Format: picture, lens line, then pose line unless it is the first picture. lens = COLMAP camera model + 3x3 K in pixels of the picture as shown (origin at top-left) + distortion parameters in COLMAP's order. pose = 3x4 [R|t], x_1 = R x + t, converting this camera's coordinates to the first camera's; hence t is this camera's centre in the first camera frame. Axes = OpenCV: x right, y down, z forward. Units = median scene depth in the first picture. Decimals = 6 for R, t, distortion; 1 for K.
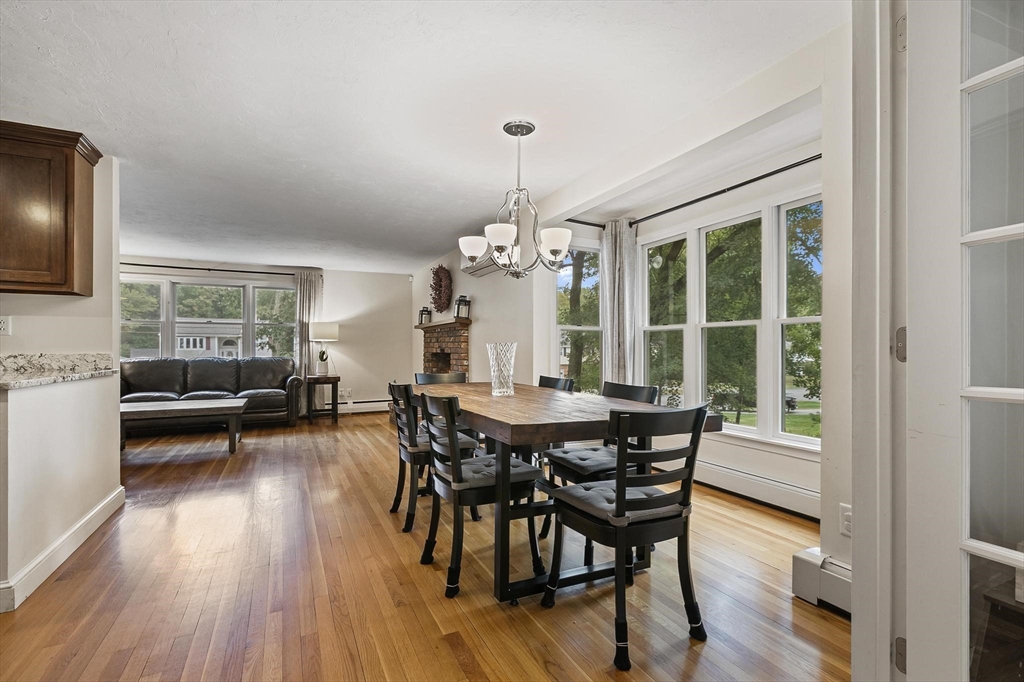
lens RADIAL K [[461.5, 0, 518.2], [0, 461.5, 347.1], [0, 0, 1]] dist [0.002413, 0.000661]
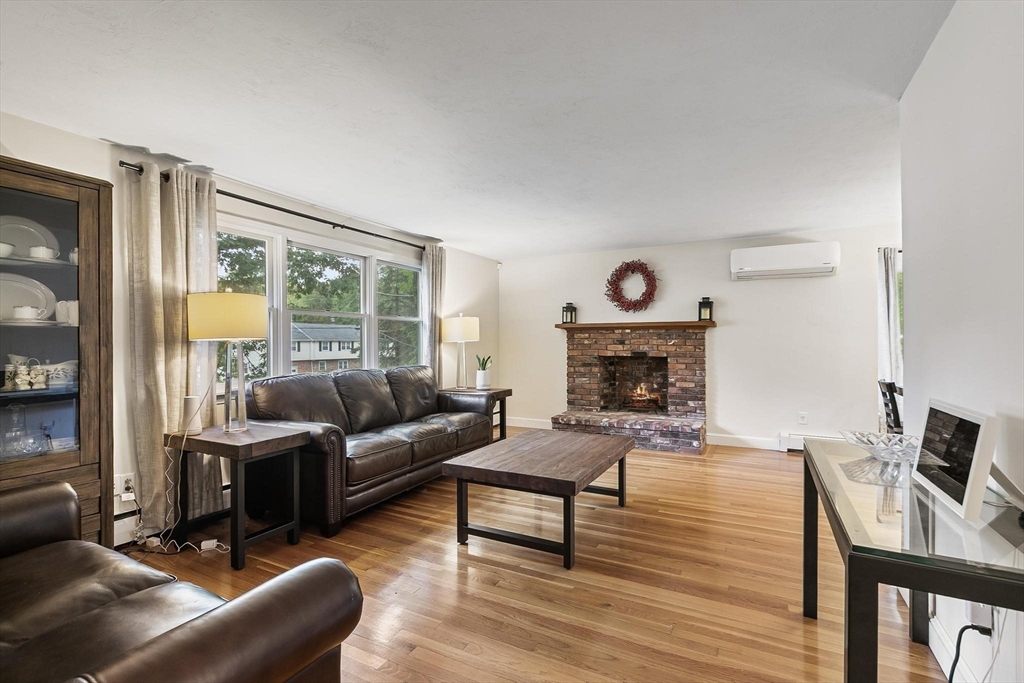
lens RADIAL K [[461.5, 0, 518.2], [0, 461.5, 347.6], [0, 0, 1]] dist [0.002413, 0.000661]
pose [[0.818032, -0.006917, 0.575131, -0.815771], [-0.000740, 0.999914, 0.013079, -0.015697], [-0.575172, -0.011125, 0.817957, 0.362649]]
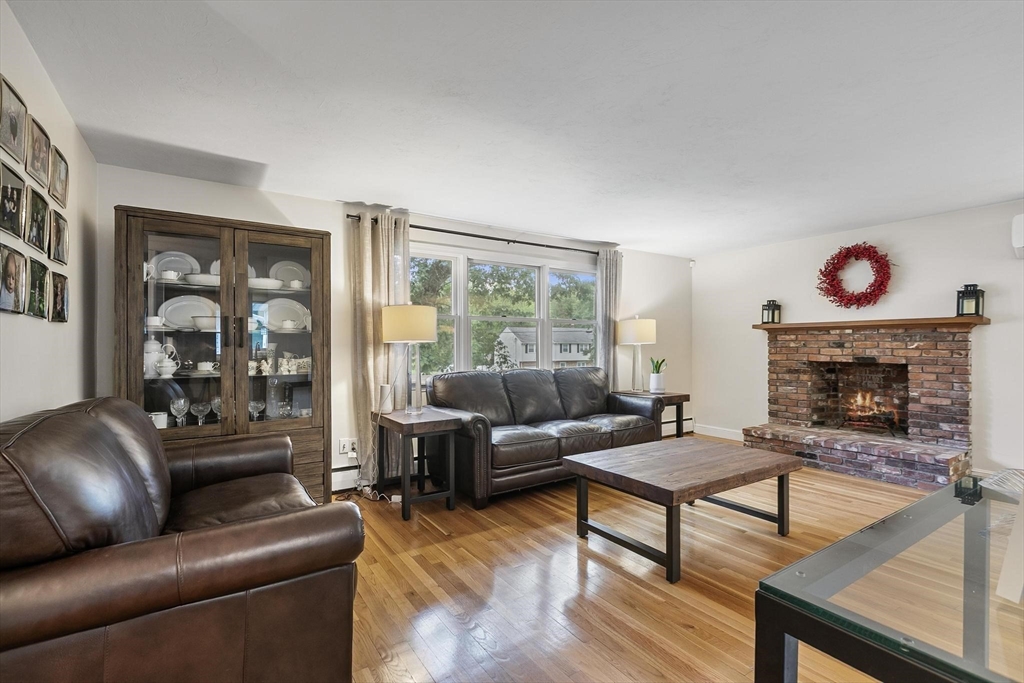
lens RADIAL K [[461.5, 0, 518.2], [0, 461.5, 347.6], [0, 0, 1]] dist [0.002413, 0.000661]
pose [[0.992290, 0.001659, 0.123925, -0.739191], [-0.002748, 0.999959, 0.008616, -0.015346], [-0.123906, -0.008890, 0.992254, 0.312925]]
